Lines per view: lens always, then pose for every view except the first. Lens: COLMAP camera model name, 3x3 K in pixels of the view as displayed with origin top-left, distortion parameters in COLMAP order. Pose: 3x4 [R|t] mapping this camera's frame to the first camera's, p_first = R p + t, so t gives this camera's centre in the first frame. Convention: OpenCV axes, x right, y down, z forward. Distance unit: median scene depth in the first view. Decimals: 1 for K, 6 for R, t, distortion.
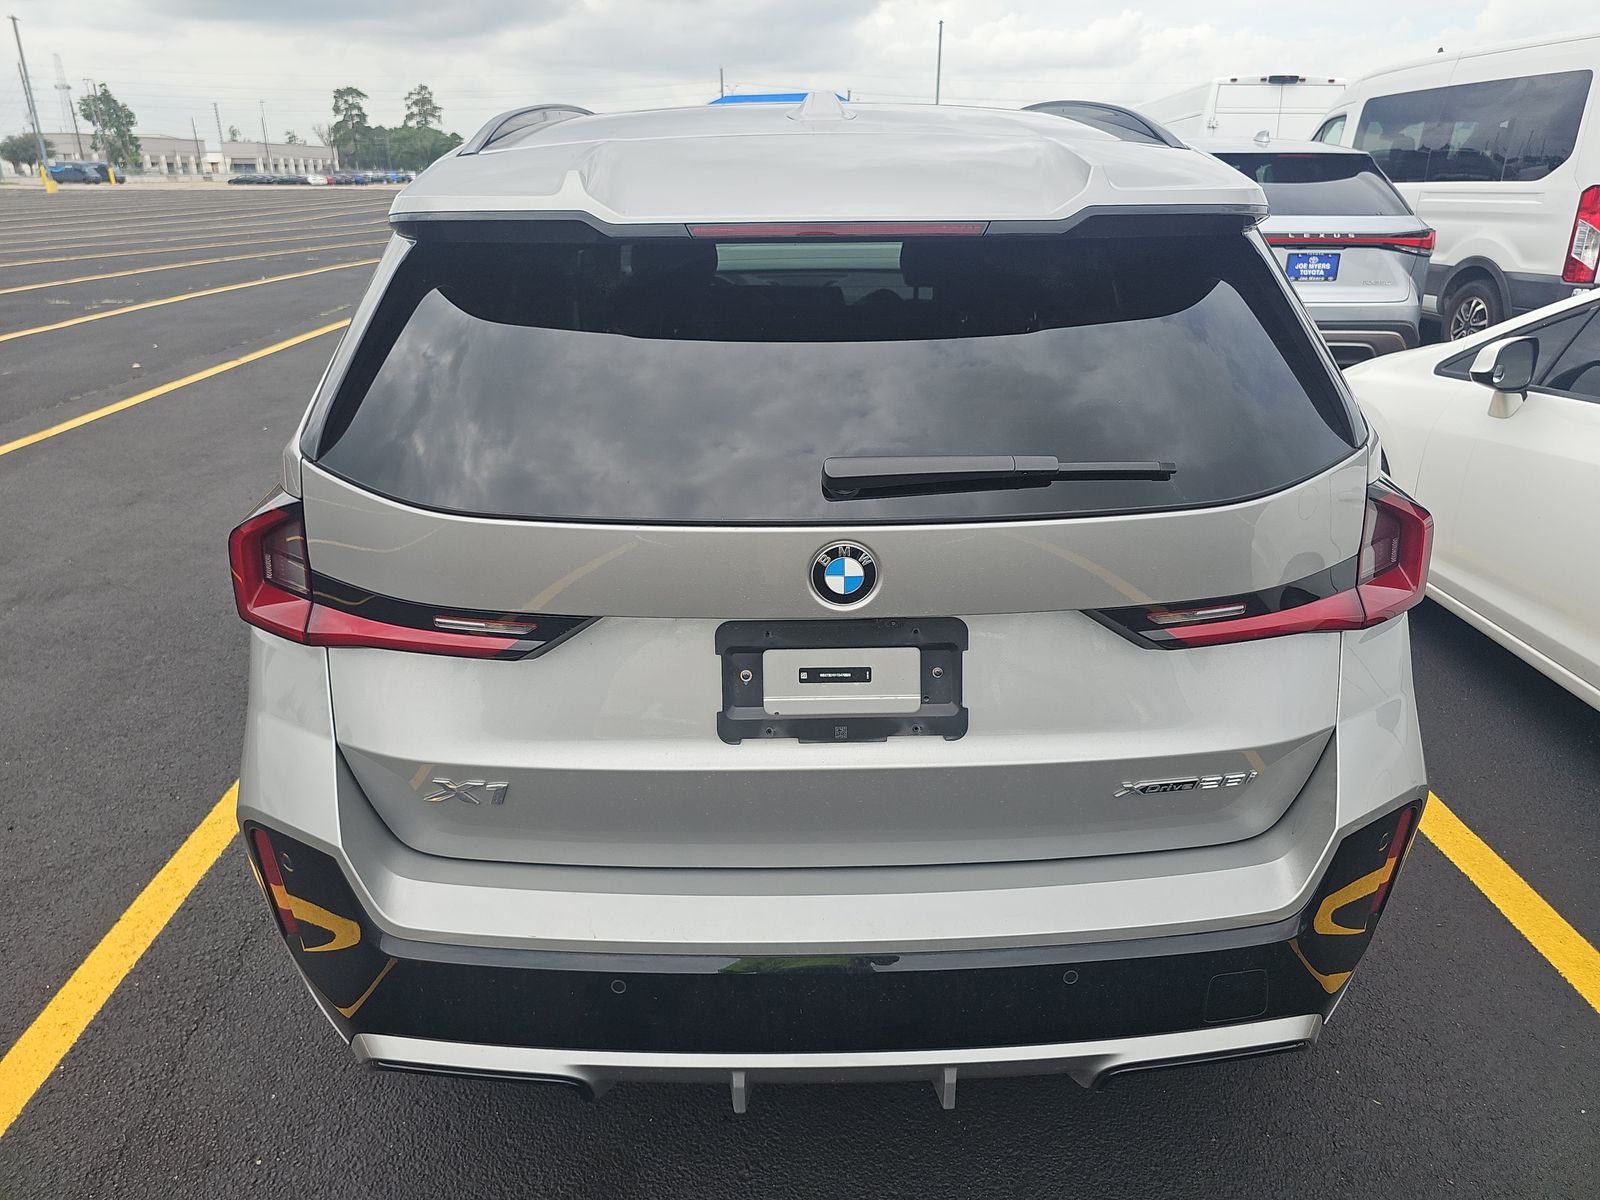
lens RADIAL K [[1053.5, 0, 800.0], [0, 1053.5, 600.0], [0, 0, 1]] dist [0.026270, -0.003807]
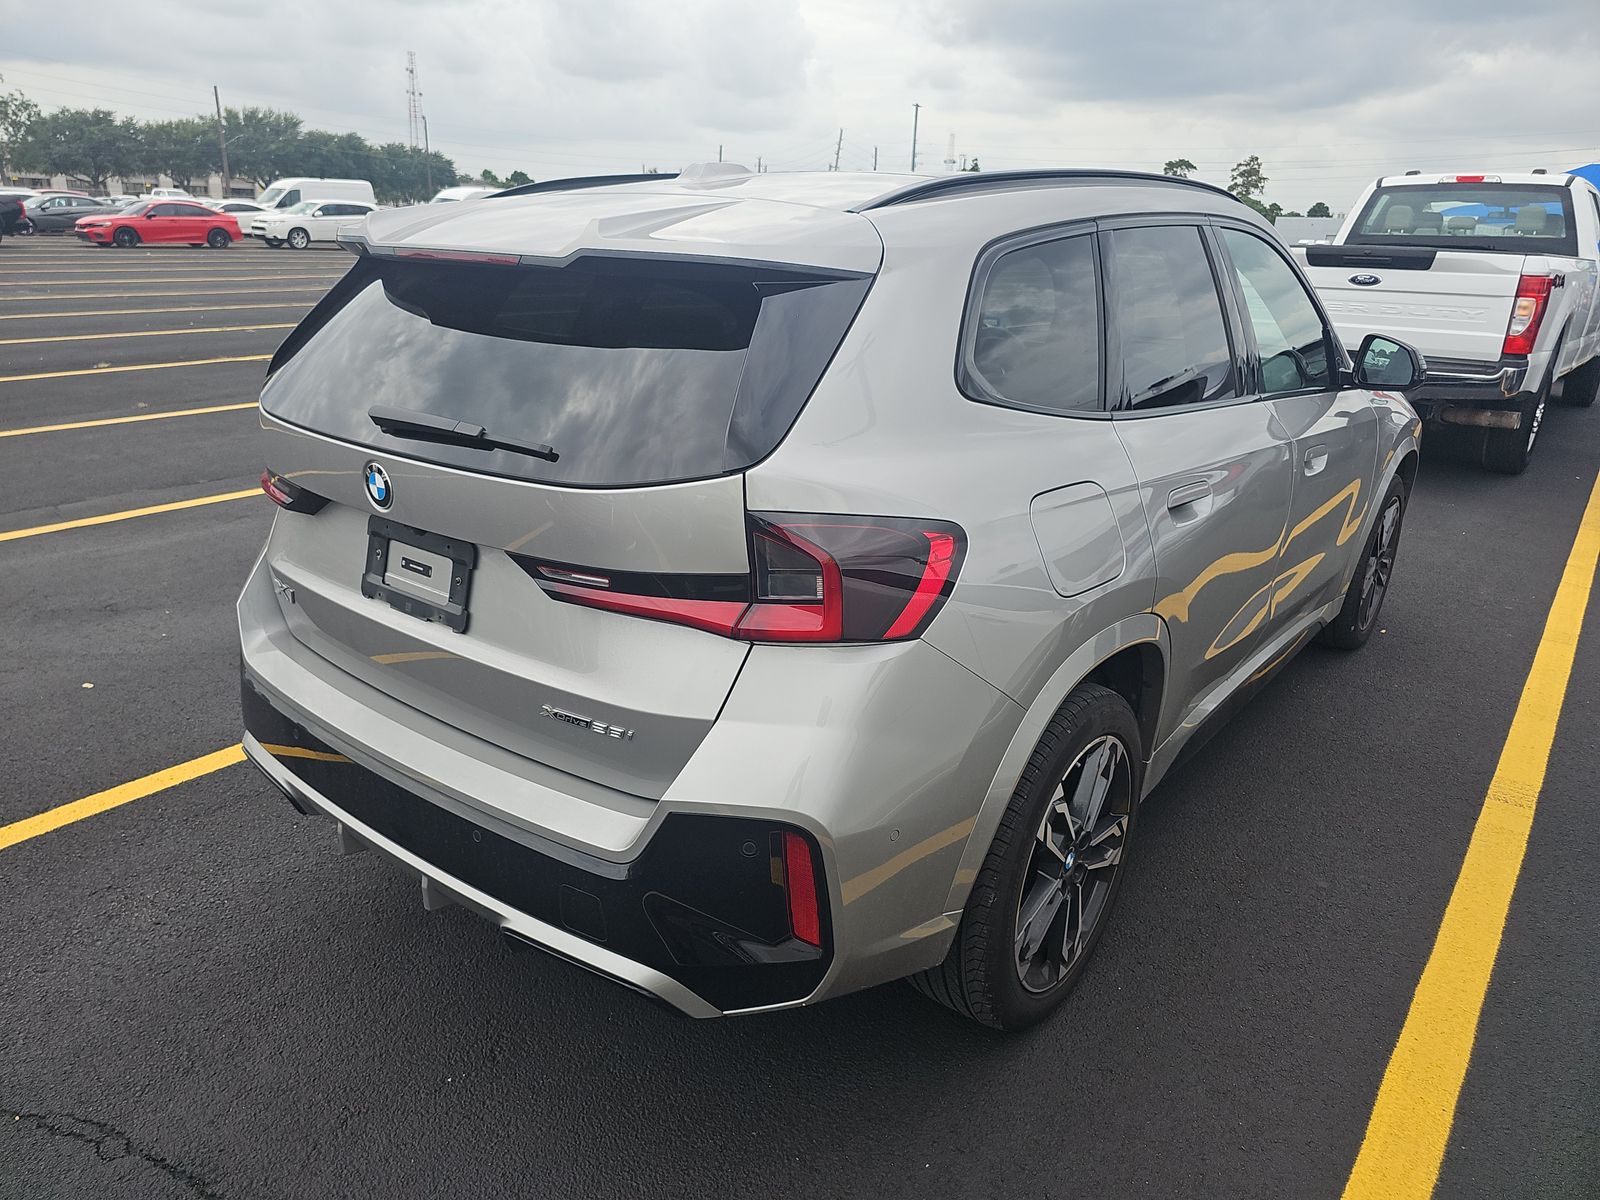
lens RADIAL K [[1060.9, 0, 804.8], [0, 1060.9, 631.8], [0, 0, 1]] dist [-0.002244, -0.002520]
pose [[0.778347, 0.247747, -0.576886, 1.275868], [-0.265525, 0.962528, 0.055112, -0.061706], [0.568922, 0.110282, 0.814964, 0.147147]]
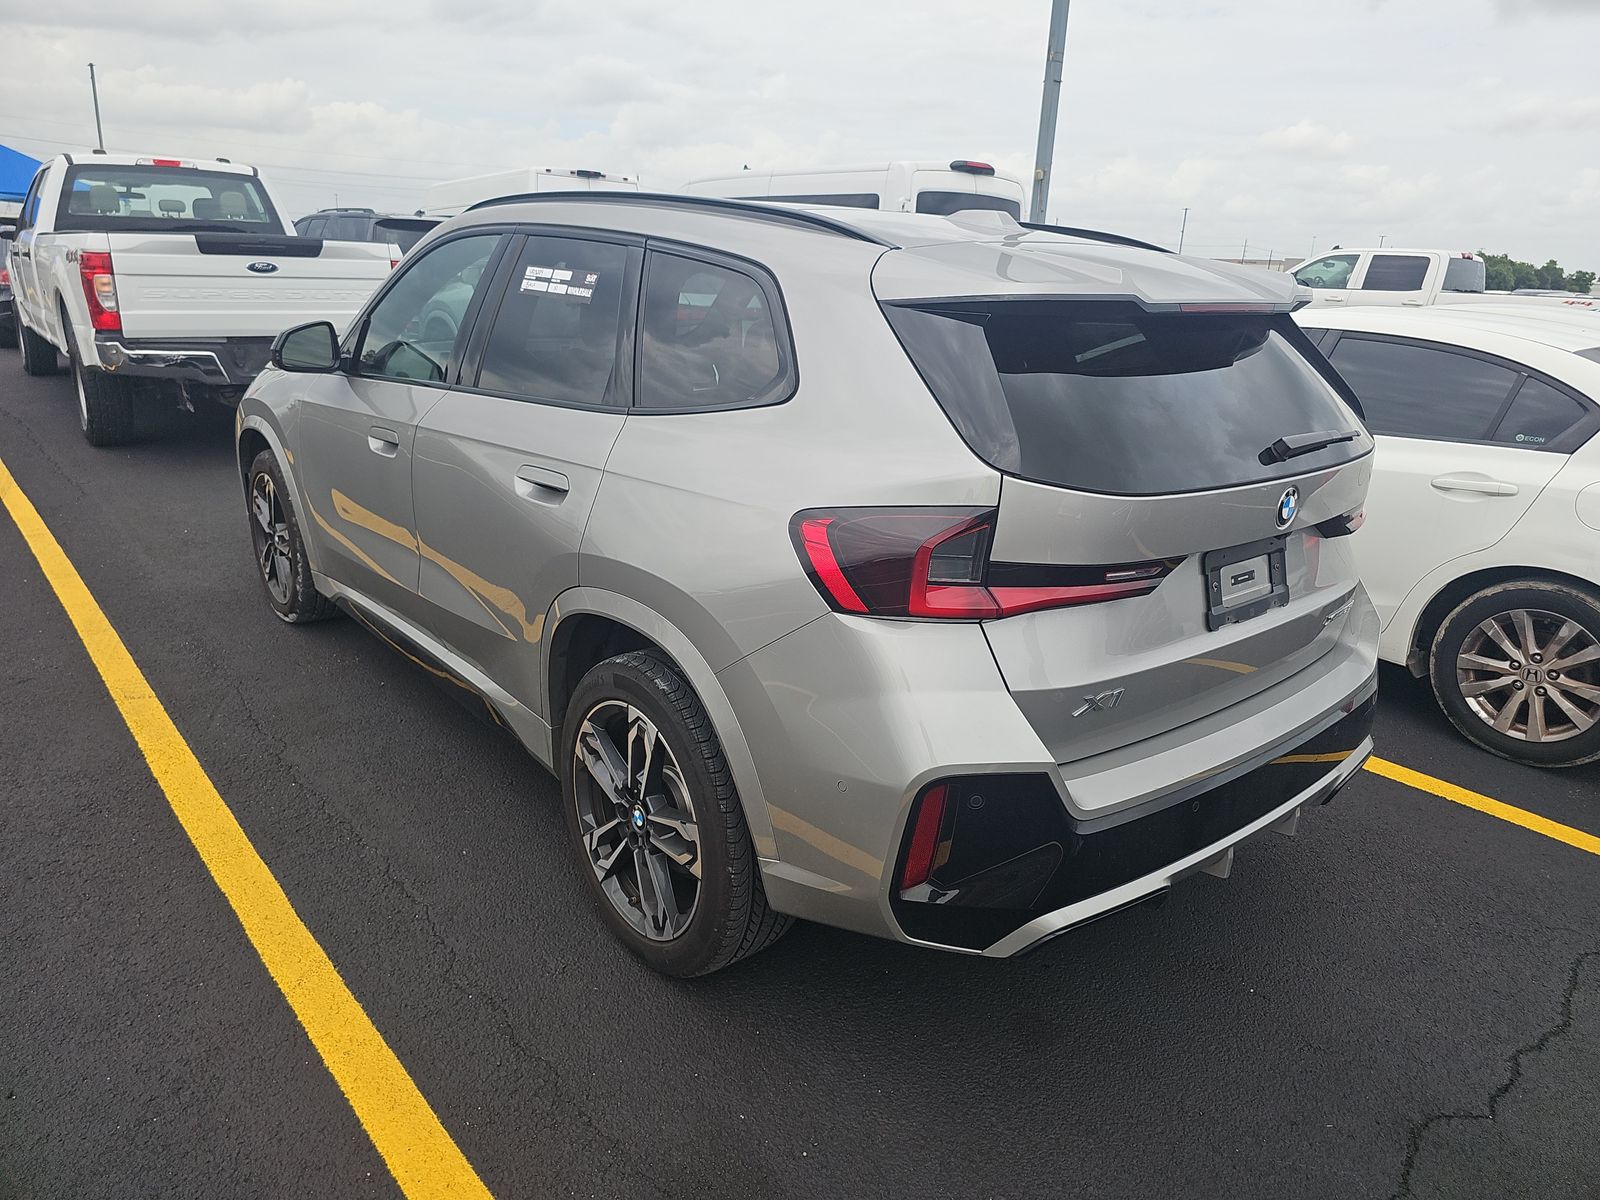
lens RADIAL K [[1084.9, 0, 788.3], [0, 1084.9, 599.1], [0, 0, 1]] dist [0.001747, -0.012313]
pose [[0.784134, -0.151817, 0.601735, -1.516192], [0.191818, 0.981428, -0.002350, -0.027012], [-0.590203, 0.117266, 0.798692, 0.085157]]
